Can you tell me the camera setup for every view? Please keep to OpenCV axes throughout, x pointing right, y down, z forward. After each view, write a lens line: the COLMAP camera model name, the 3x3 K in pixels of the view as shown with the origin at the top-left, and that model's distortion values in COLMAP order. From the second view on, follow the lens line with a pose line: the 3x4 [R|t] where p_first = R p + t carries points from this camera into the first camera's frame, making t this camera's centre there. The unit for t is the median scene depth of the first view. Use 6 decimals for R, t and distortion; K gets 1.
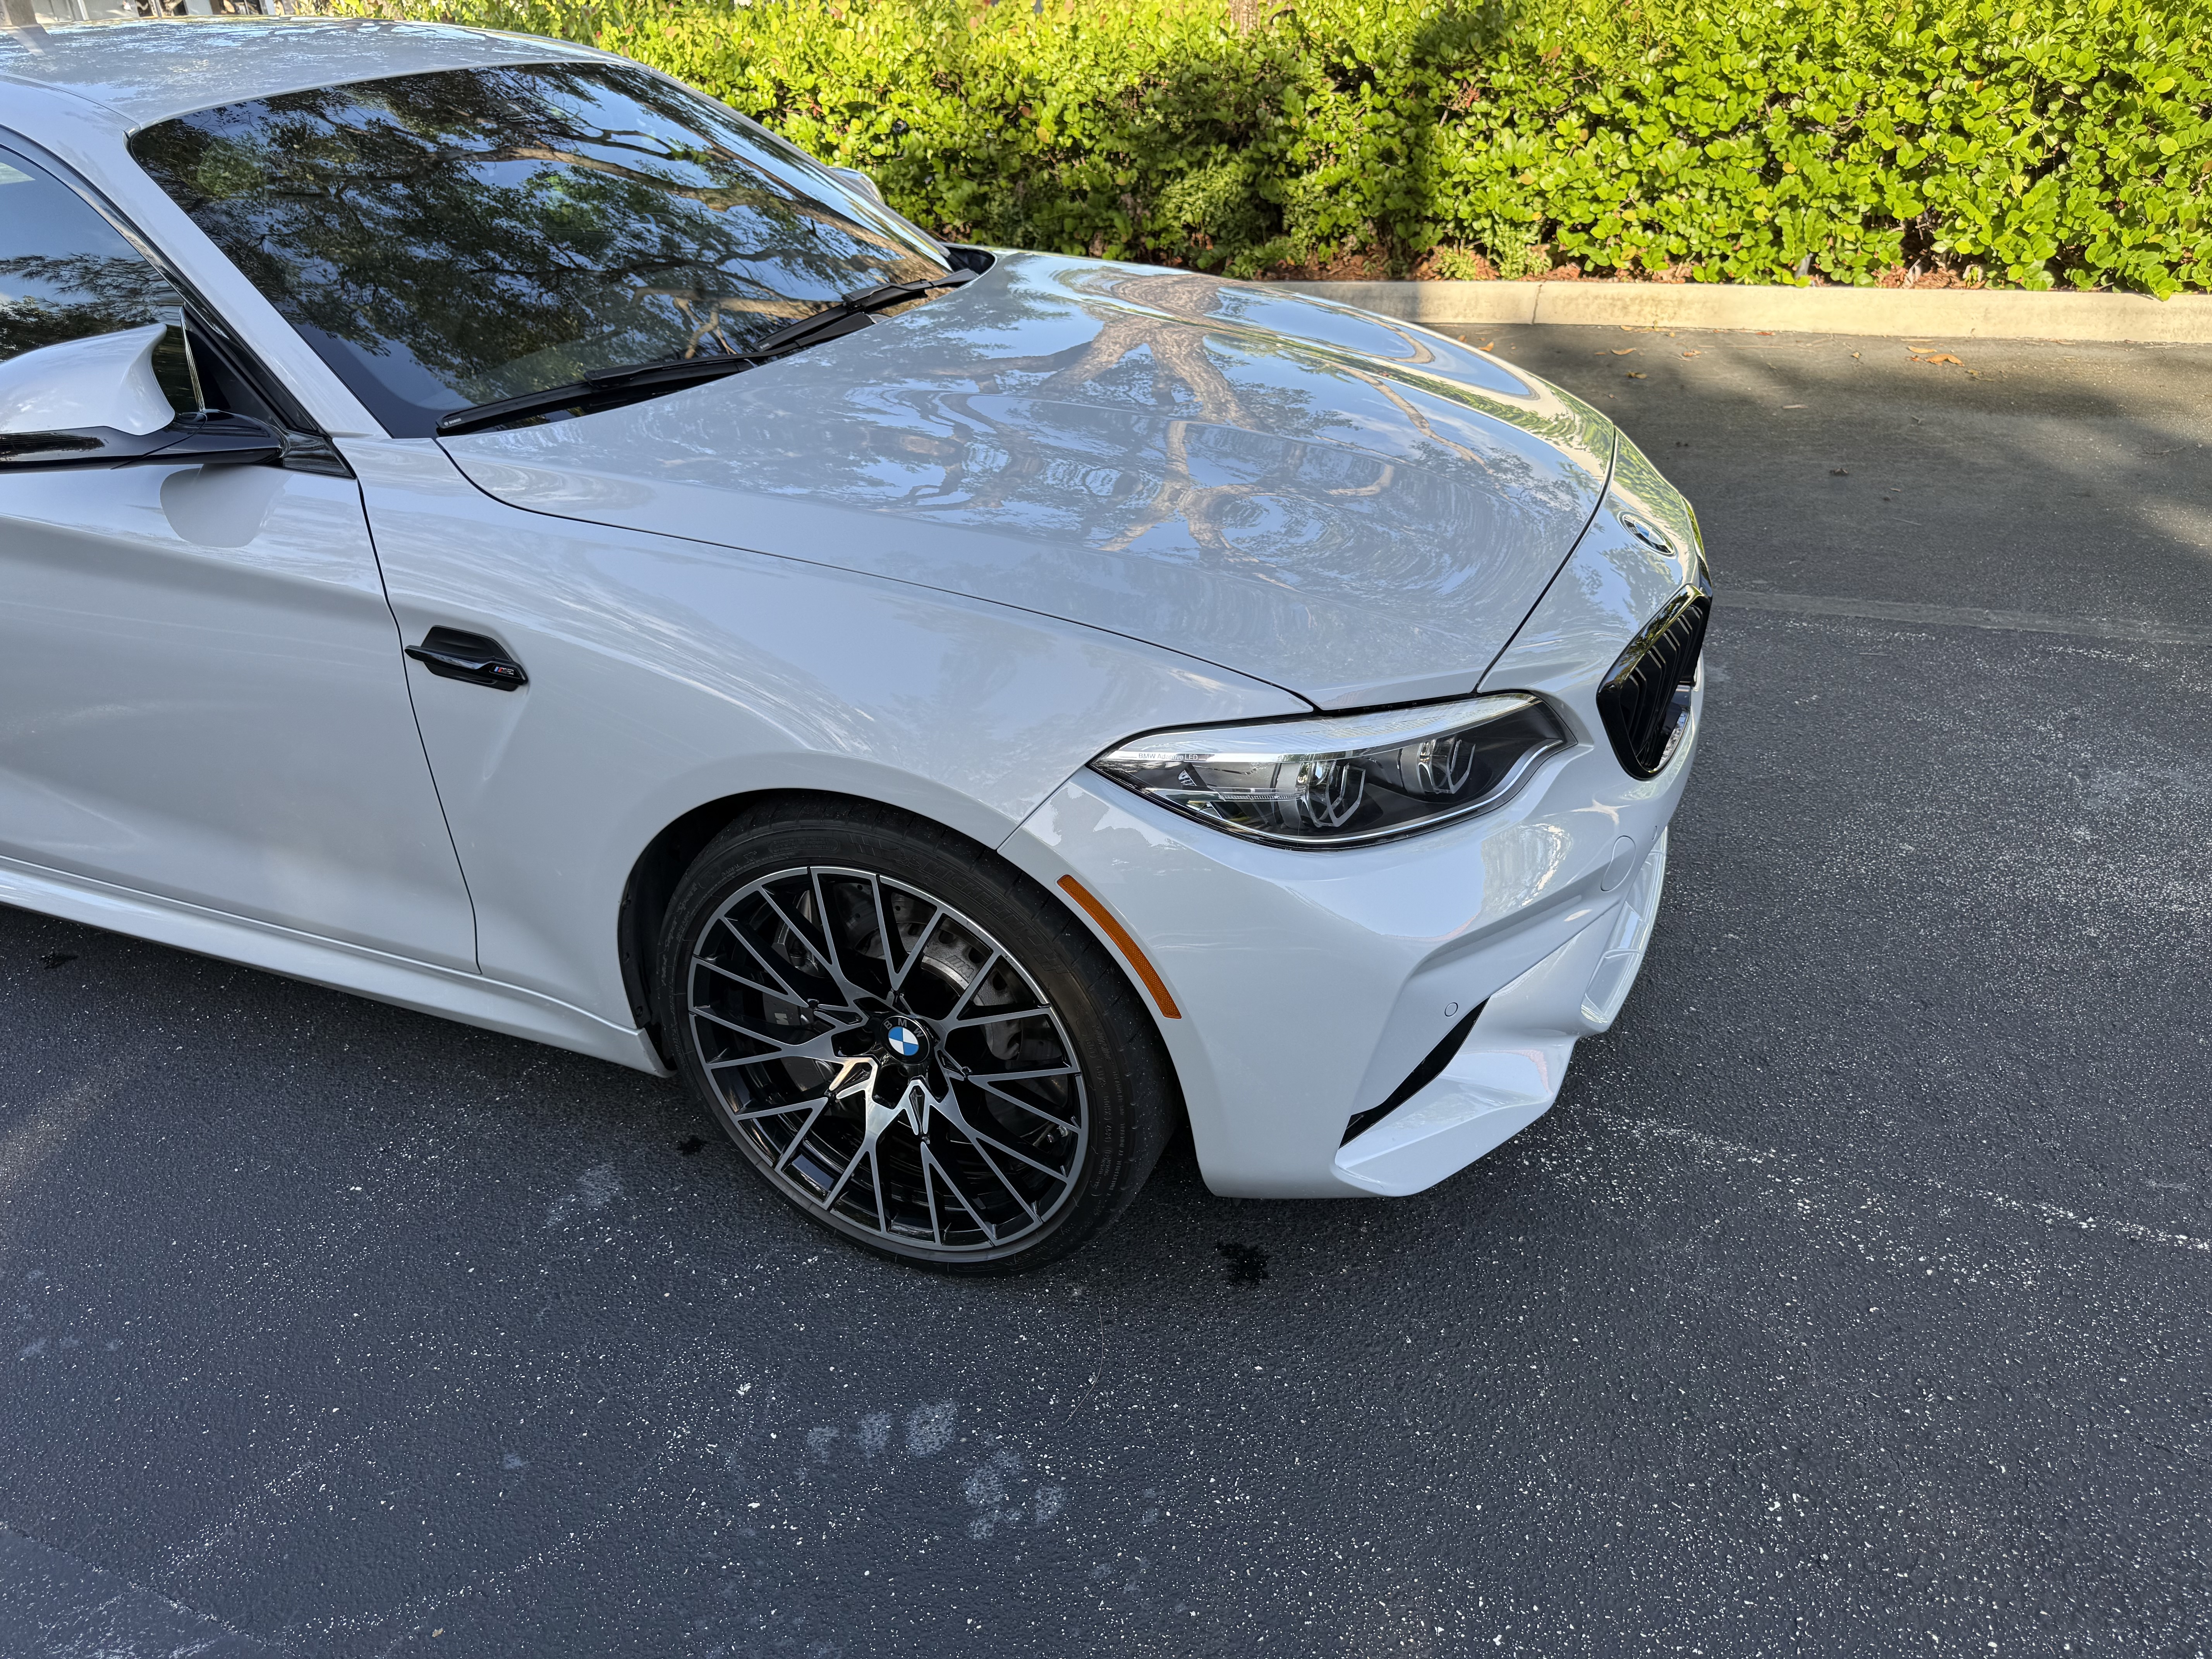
lens RADIAL K [[1591.3, 0, 1097.5], [0, 1591.3, 835.2], [0, 0, 1]] dist [0.012129, -0.018846]
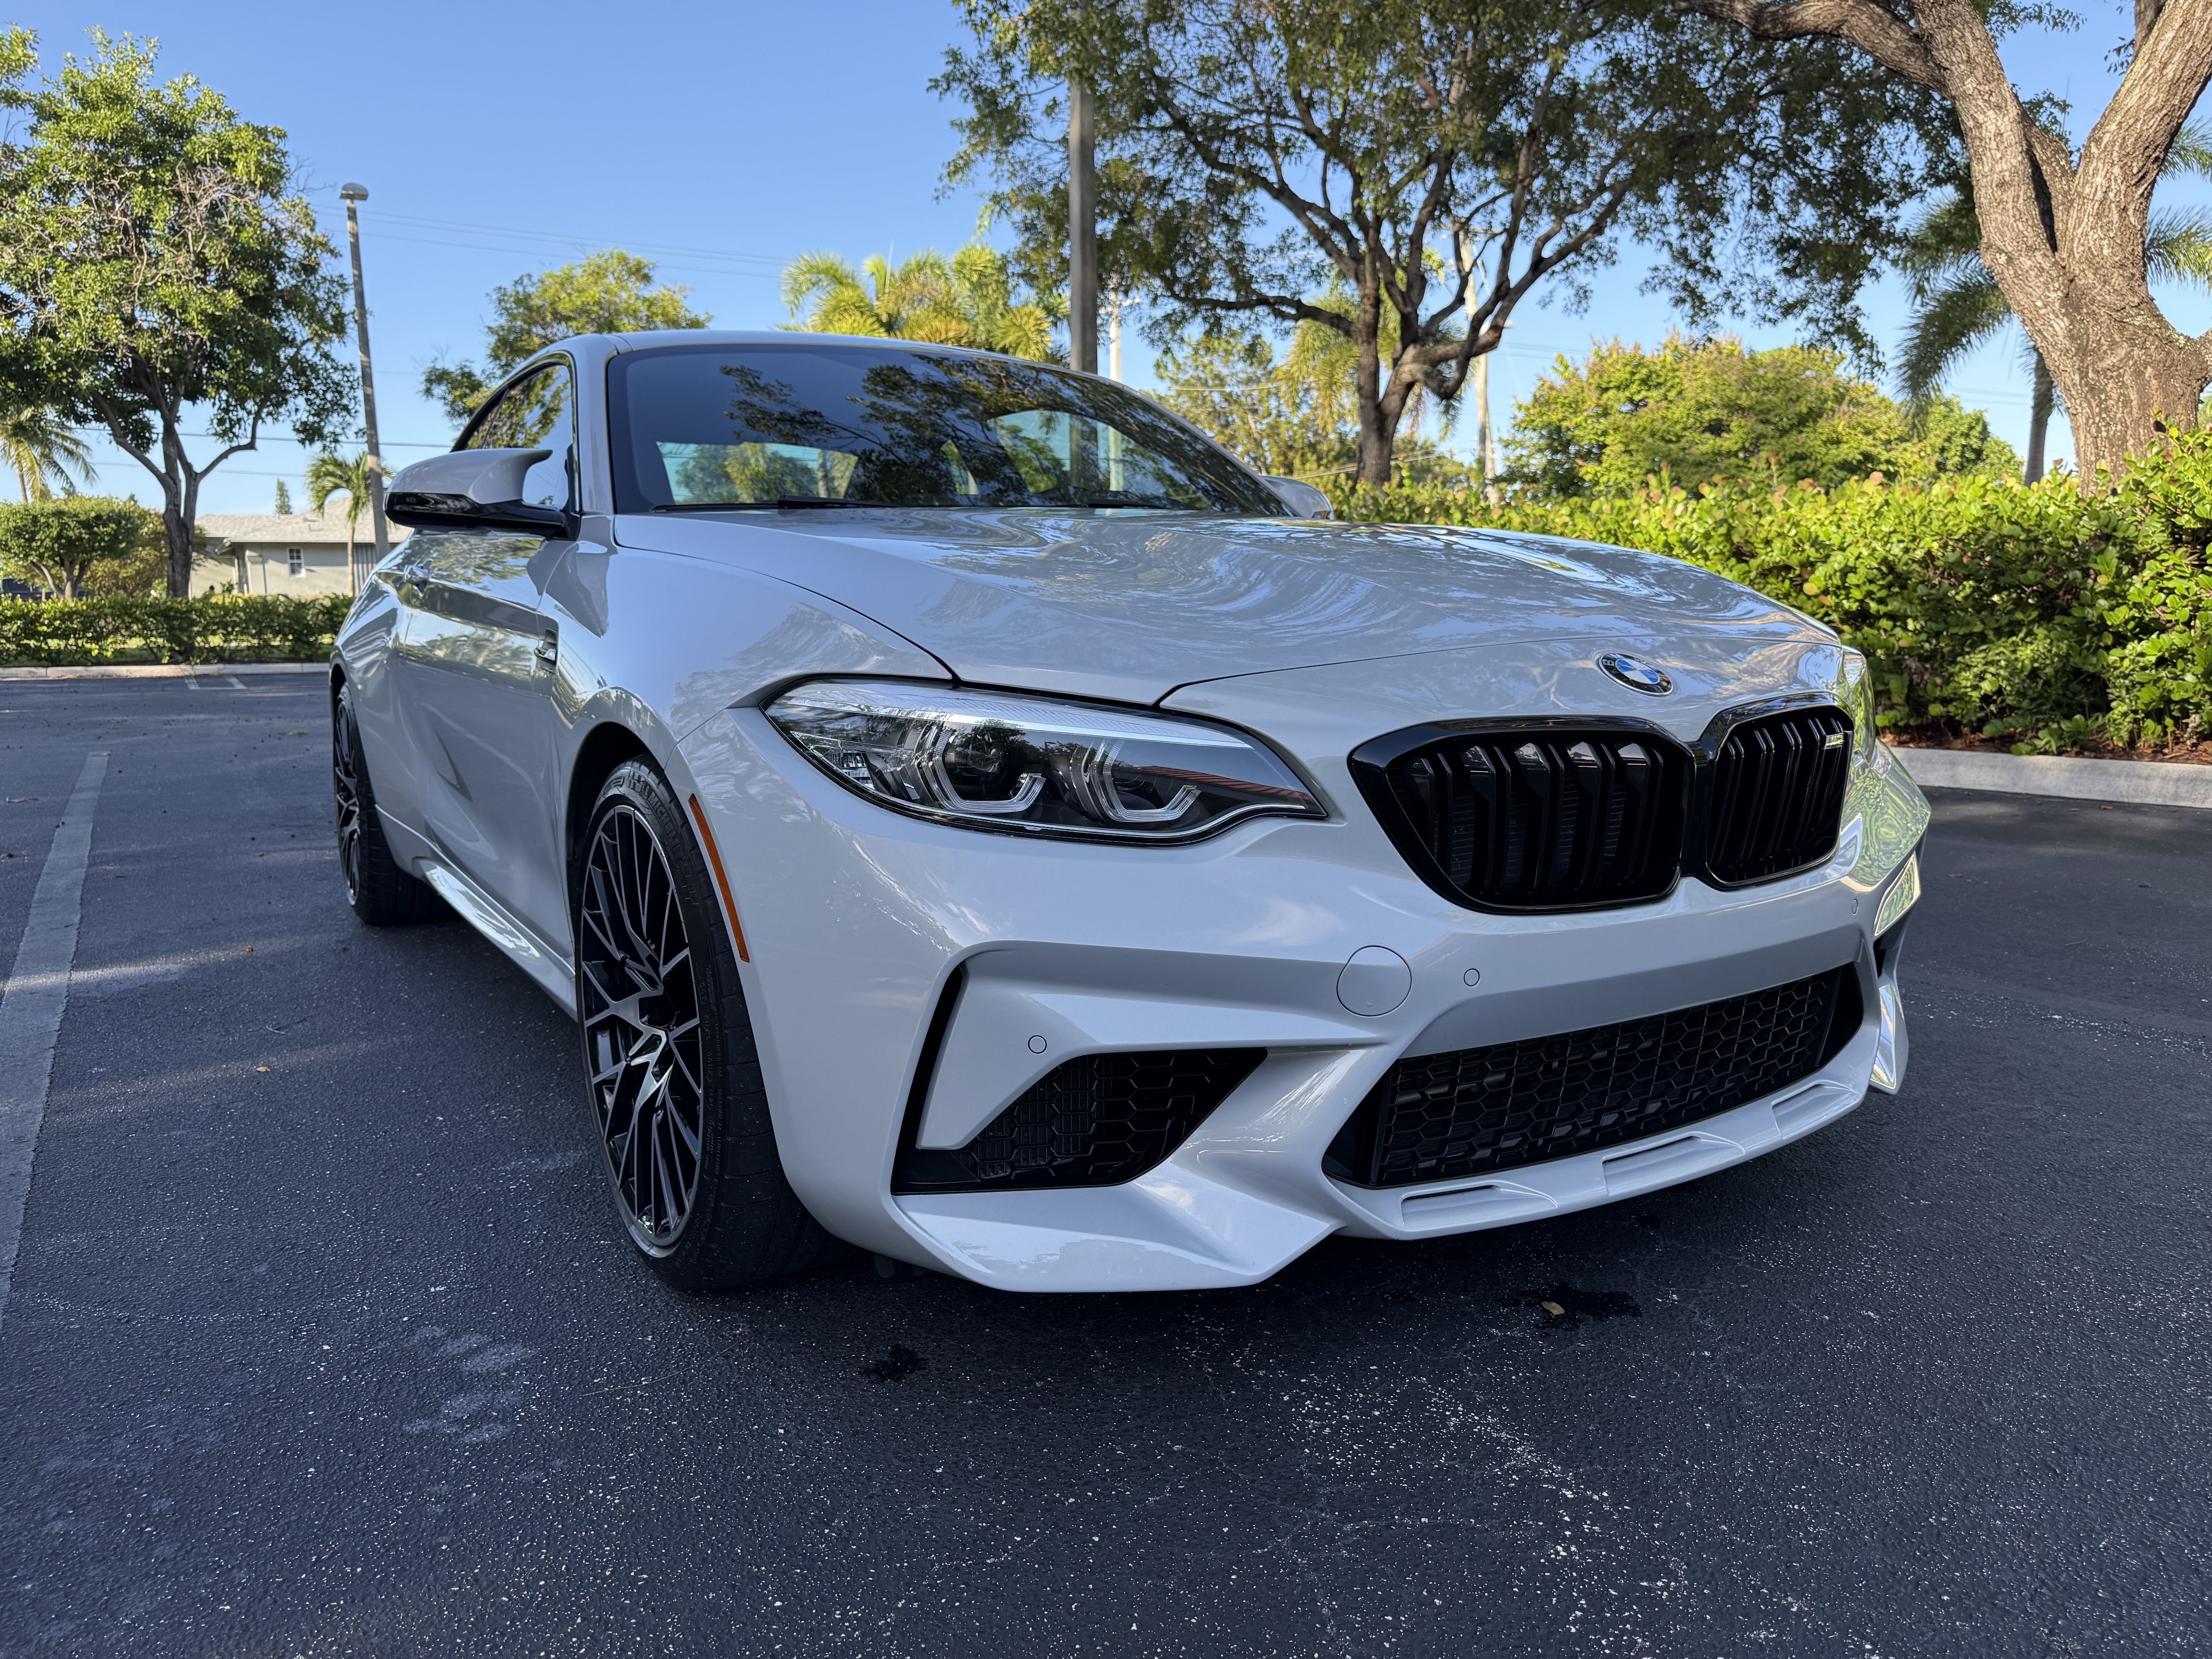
lens RADIAL K [[1591.3, 0, 1085.9], [0, 1591.3, 814.2], [0, 0, 1]] dist [0.012129, -0.018846]
pose [[0.808052, 0.112995, -0.578174, 0.215181], [-0.301429, 0.922534, -0.240981, 0.057393], [0.506155, 0.369003, 0.779515, 0.091081]]
